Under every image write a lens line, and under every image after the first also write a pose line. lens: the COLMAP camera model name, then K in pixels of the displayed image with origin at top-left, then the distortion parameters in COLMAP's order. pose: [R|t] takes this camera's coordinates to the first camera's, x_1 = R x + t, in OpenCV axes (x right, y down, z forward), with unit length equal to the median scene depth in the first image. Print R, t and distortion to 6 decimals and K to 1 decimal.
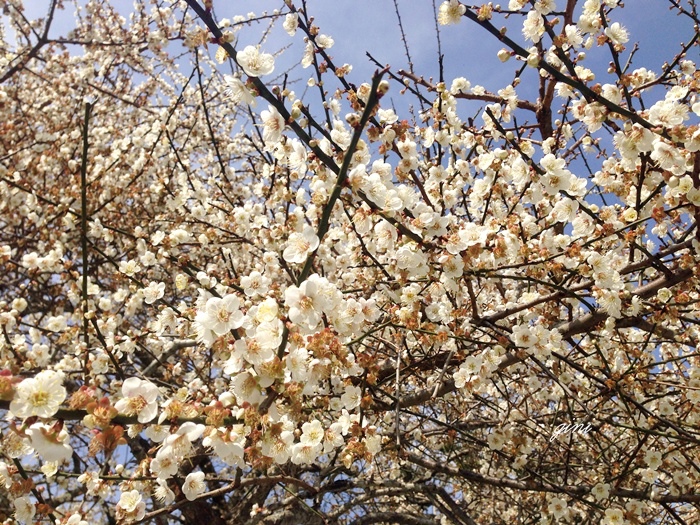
lens RADIAL K [[660.2, 0, 348.8], [0, 660.2, 262.8], [0, 0, 1]] dist [0.074776, 0.000000]
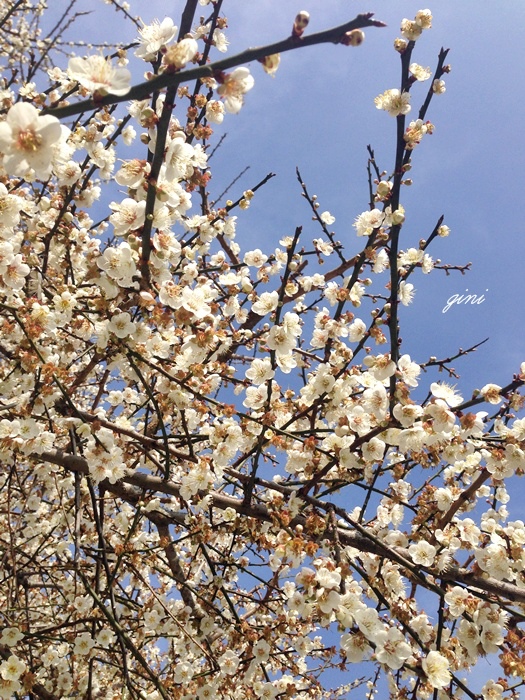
lens RADIAL K [[660.2, 0, 263.7], [0, 660.2, 350.2], [0, 0, 1]] dist [0.074776, 0.000000]
pose [[0.573435, 0.745065, 0.340661, -0.001178], [-0.704039, 0.660801, -0.260137, 0.104109], [-0.418928, -0.090667, 0.903482, 0.141070]]
